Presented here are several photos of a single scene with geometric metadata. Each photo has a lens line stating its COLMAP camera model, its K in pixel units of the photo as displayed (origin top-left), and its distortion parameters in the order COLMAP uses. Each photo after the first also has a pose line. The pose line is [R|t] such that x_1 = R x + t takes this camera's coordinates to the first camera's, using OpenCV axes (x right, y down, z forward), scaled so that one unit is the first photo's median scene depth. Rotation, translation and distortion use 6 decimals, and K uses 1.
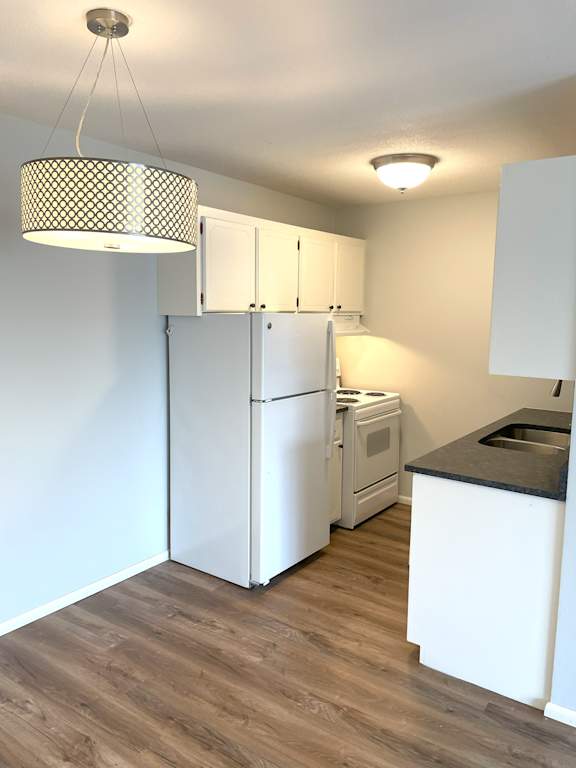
lens RADIAL K [[586.5, 0, 288.1], [0, 586.5, 382.4], [0, 0, 1]] dist [0.030114, -0.035919]
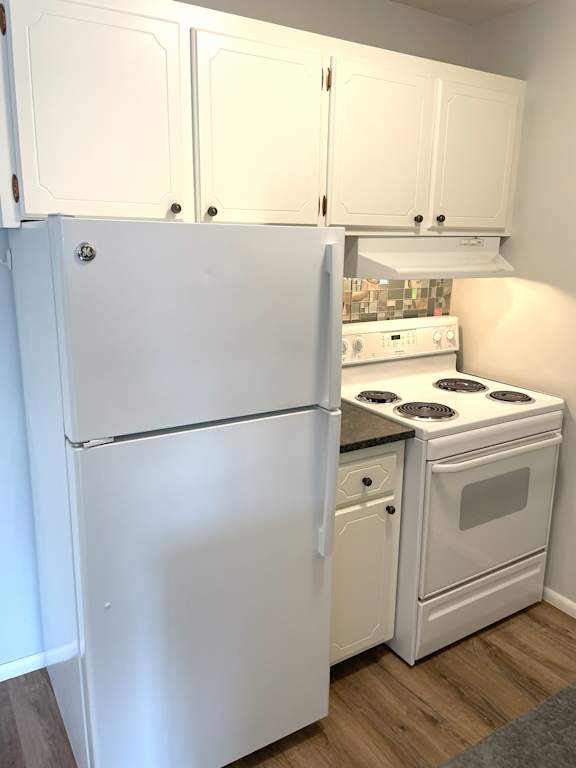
lens RADIAL K [[586.5, 0, 287.1], [0, 586.5, 380.4], [0, 0, 1]] dist [0.030114, -0.035919]
pose [[0.924791, 0.094314, -0.368600, 0.171630], [-0.052593, 0.991177, 0.121660, -0.049400], [0.376823, -0.093124, 0.921592, 0.505294]]
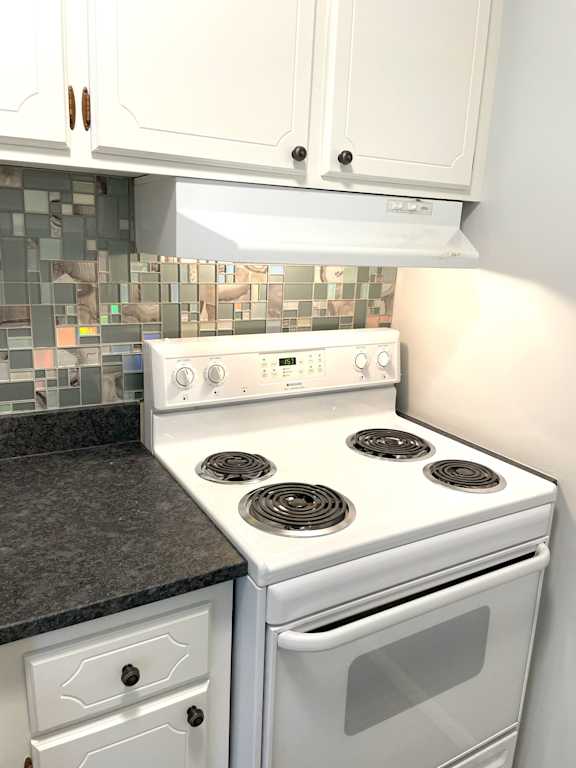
lens RADIAL K [[586.5, 0, 289.2], [0, 586.5, 380.2], [0, 0, 1]] dist [0.030114, -0.035919]
pose [[0.913950, 0.132639, -0.383539, 0.192455], [-0.088839, 0.987549, 0.129827, -0.062050], [0.395983, -0.084582, 0.914354, 0.765006]]
